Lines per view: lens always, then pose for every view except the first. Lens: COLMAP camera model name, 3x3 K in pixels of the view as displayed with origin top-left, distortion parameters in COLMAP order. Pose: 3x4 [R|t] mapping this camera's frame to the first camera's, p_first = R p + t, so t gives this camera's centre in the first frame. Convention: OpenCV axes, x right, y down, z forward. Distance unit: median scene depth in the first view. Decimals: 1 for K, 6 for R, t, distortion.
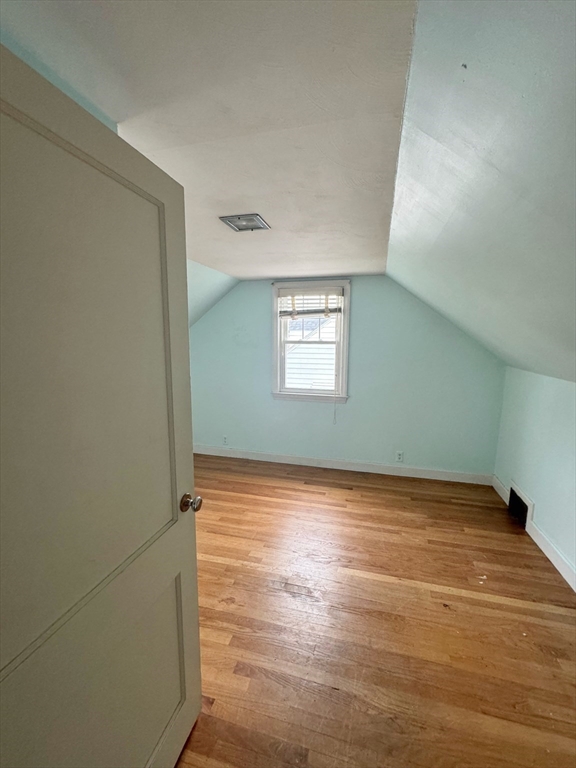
lens RADIAL K [[317.7, 0, 288.0], [0, 317.7, 384.0], [0, 0, 1]] dist [-0.000733, -0.000336]
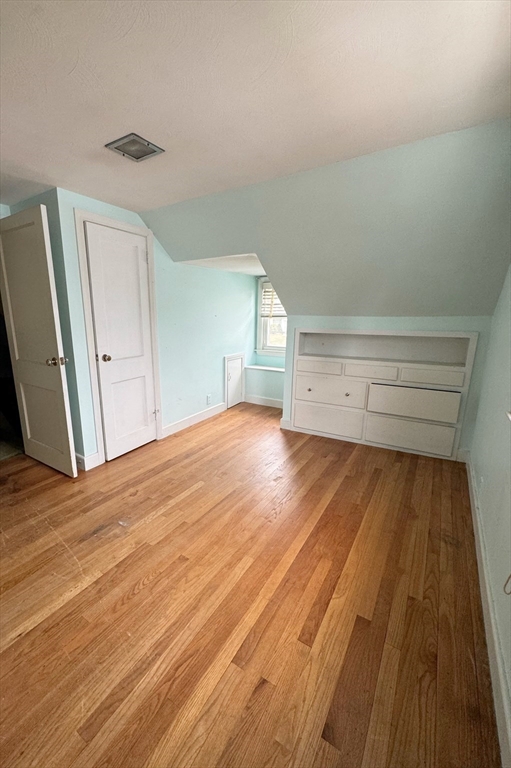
lens RADIAL K [[309.9, 0, 255.5], [0, 309.9, 384.0], [0, 0, 1]] dist [0.000761, 0.000099]
pose [[-0.273675, 0.205850, -0.939536, 0.445376], [-0.129207, 0.960107, 0.247994, -0.088752], [0.953104, 0.189265, -0.236159, 0.935705]]
